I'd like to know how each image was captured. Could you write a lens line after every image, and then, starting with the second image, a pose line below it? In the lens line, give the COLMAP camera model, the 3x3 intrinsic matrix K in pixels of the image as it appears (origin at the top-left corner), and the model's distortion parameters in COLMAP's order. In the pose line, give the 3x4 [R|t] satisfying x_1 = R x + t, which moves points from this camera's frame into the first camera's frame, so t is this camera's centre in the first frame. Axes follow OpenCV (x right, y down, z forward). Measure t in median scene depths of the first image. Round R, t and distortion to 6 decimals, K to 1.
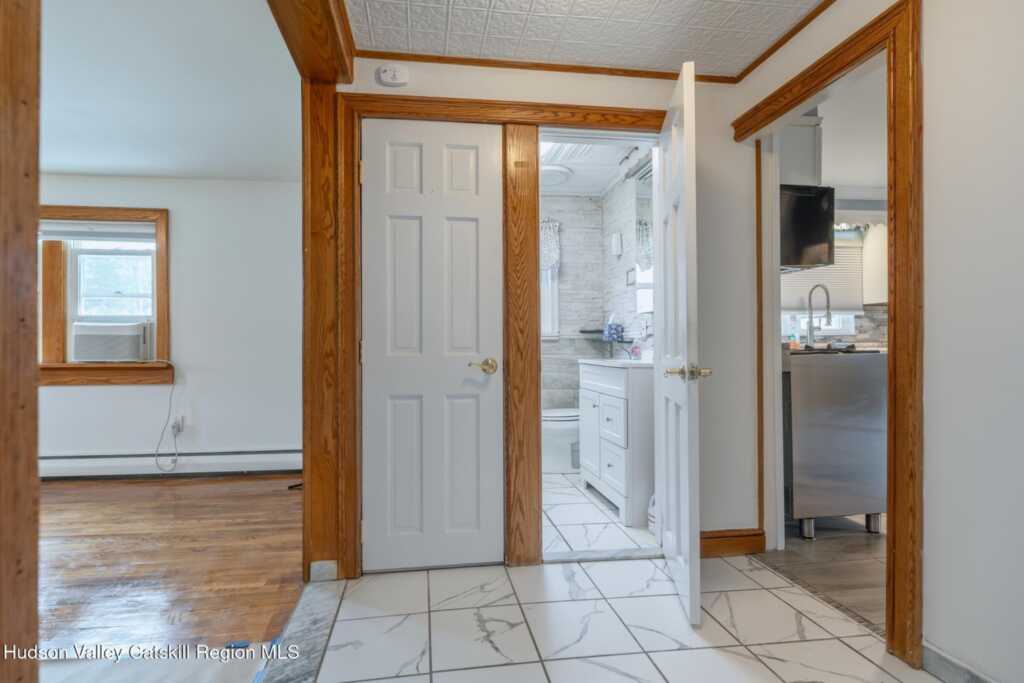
lens RADIAL K [[499.1, 0, 484.8], [0, 499.1, 337.6], [0, 0, 1]] dist [-0.002177, -0.000597]
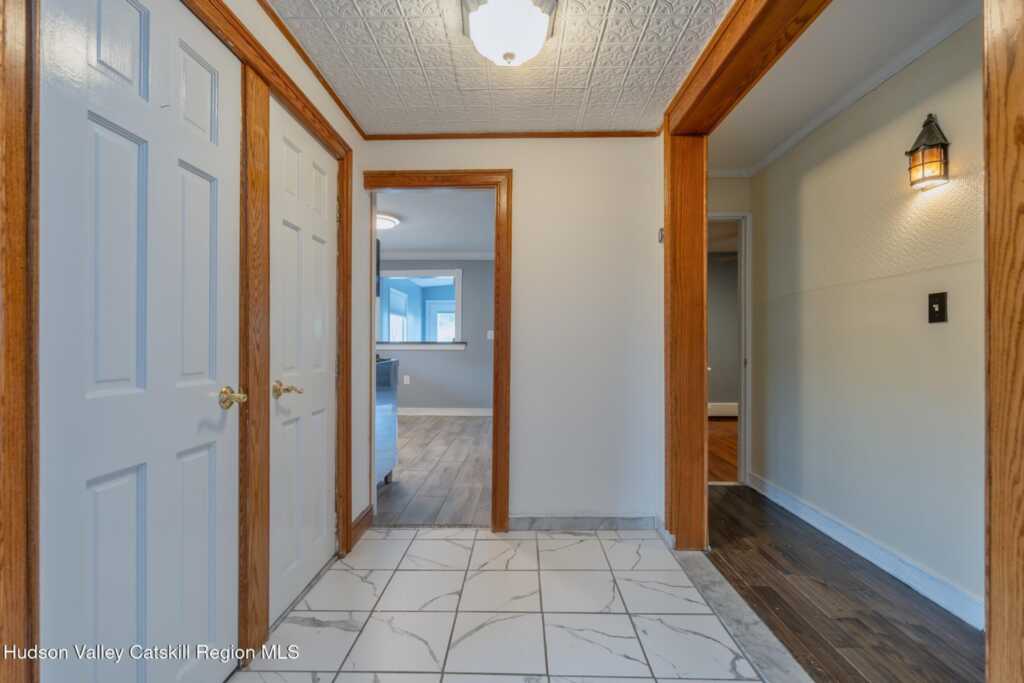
lens RADIAL K [[456.0, 0, 511.5], [0, 456.0, 345.5], [0, 0, 1]] dist [-0.000624, 0.000030]
pose [[0.141335, 0.002173, 0.989960, -0.563369], [-0.010675, 0.999943, -0.000671, -0.019186], [-0.989904, -0.010473, 0.141350, 0.520046]]
